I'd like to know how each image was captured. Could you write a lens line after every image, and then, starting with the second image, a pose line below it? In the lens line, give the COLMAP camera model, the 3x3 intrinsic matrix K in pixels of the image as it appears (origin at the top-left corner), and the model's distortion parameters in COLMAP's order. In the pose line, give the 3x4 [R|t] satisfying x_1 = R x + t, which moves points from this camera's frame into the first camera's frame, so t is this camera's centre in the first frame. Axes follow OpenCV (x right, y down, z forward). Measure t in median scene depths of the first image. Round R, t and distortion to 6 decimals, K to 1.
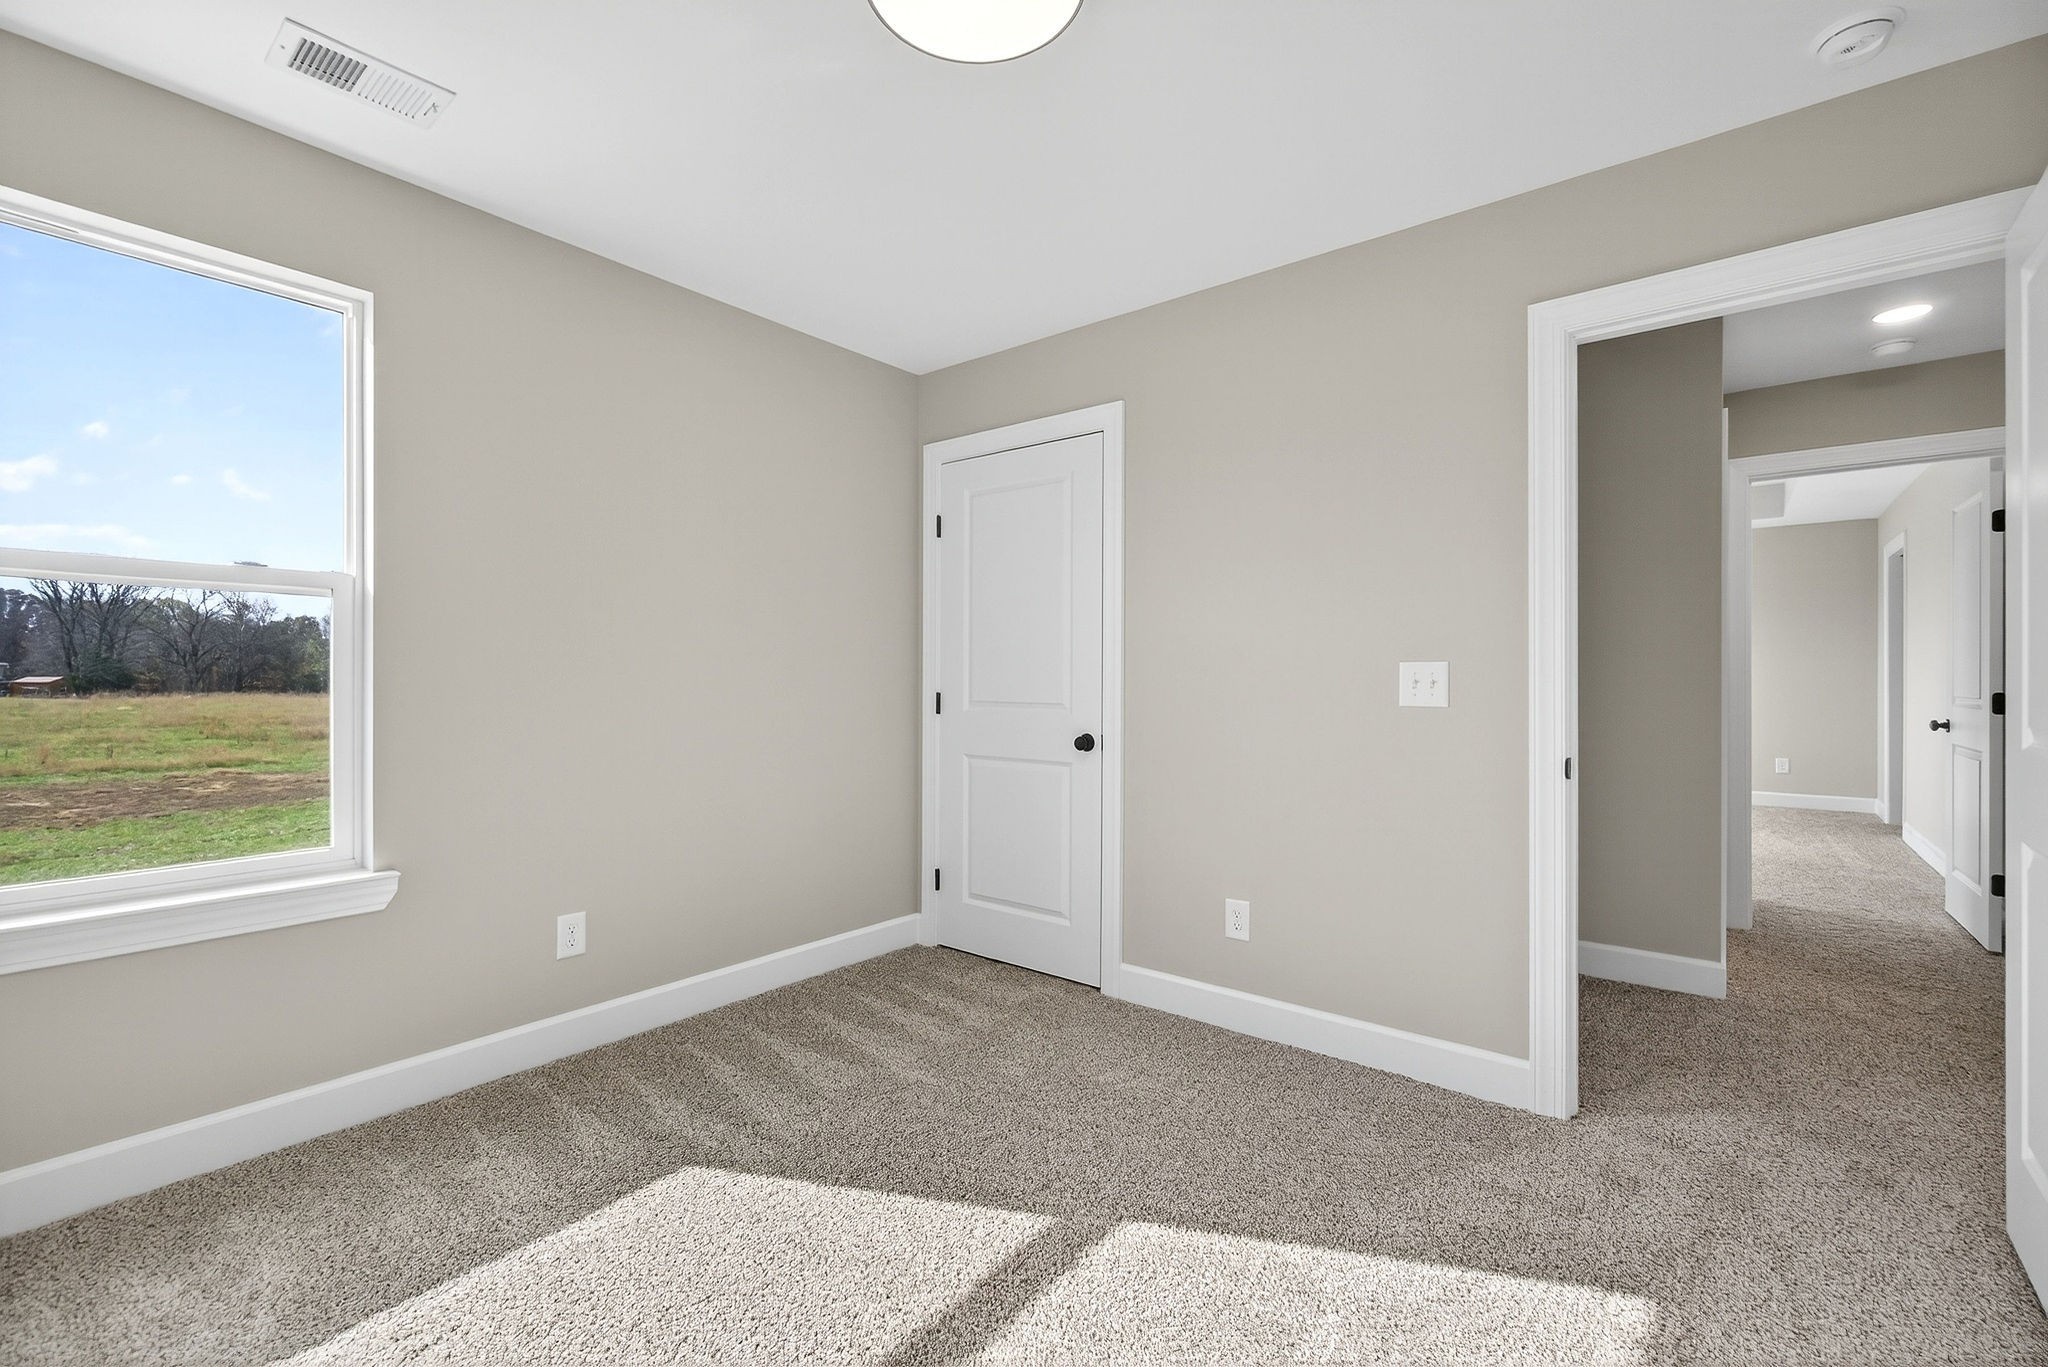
lens RADIAL K [[876.2, 0, 1025.8], [0, 876.2, 677.9], [0, 0, 1]] dist [-0.000802, -0.000157]
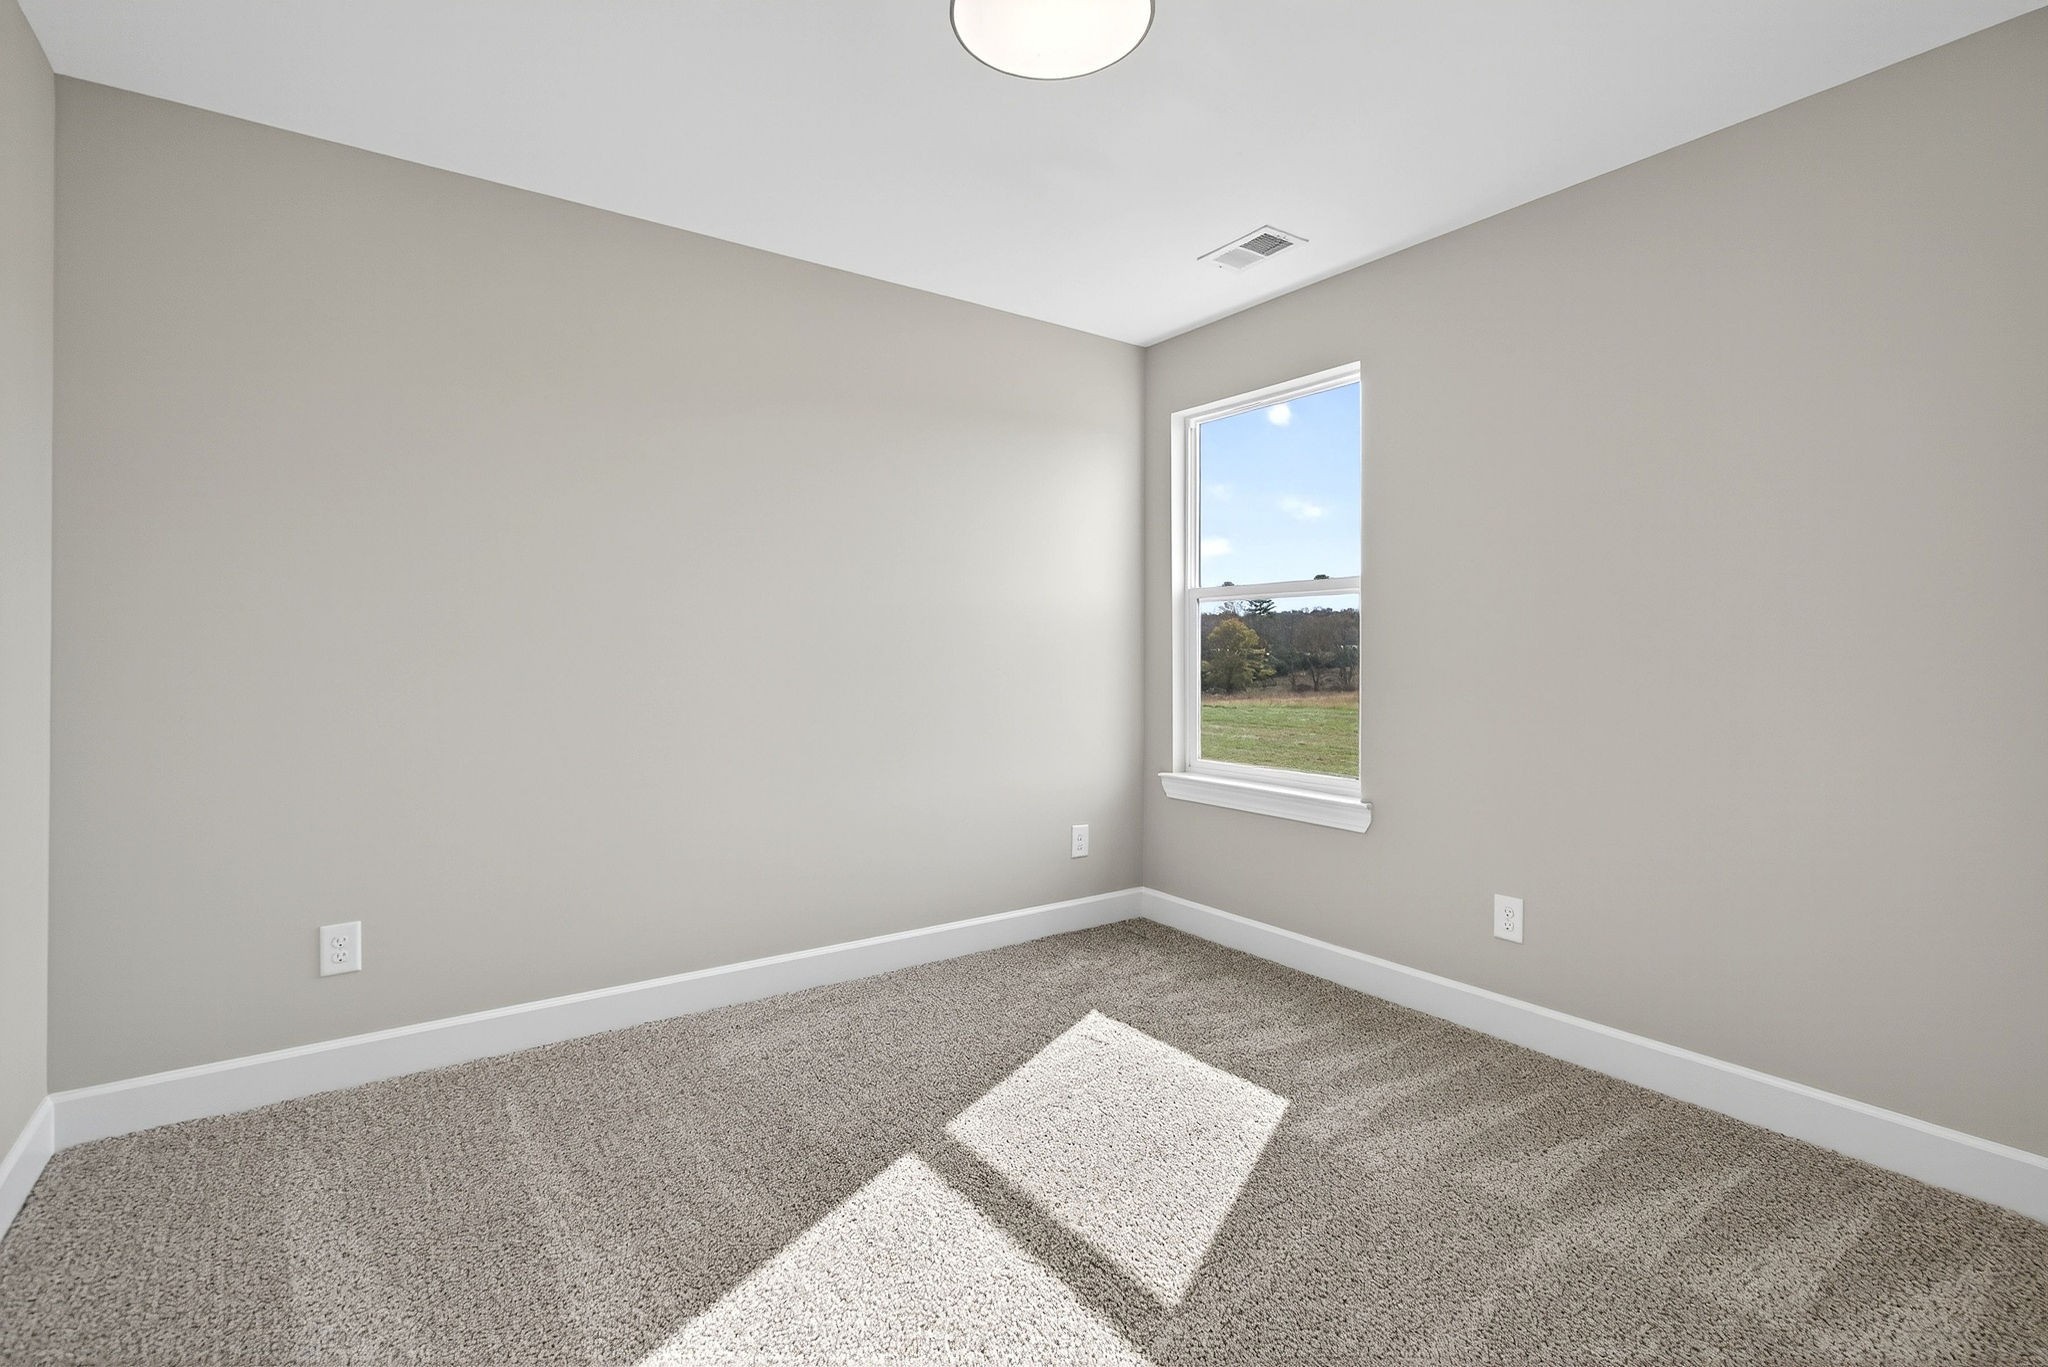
lens RADIAL K [[949.6, 0, 1025.3], [0, 949.6, 680.2], [0, 0, 1]] dist [0.004674, 0.000091]
pose [[-0.278843, 0.024095, -0.960034, 0.726411], [-0.003627, 0.999652, 0.026142, 0.001491], [0.960330, 0.010771, -0.278658, 0.876499]]
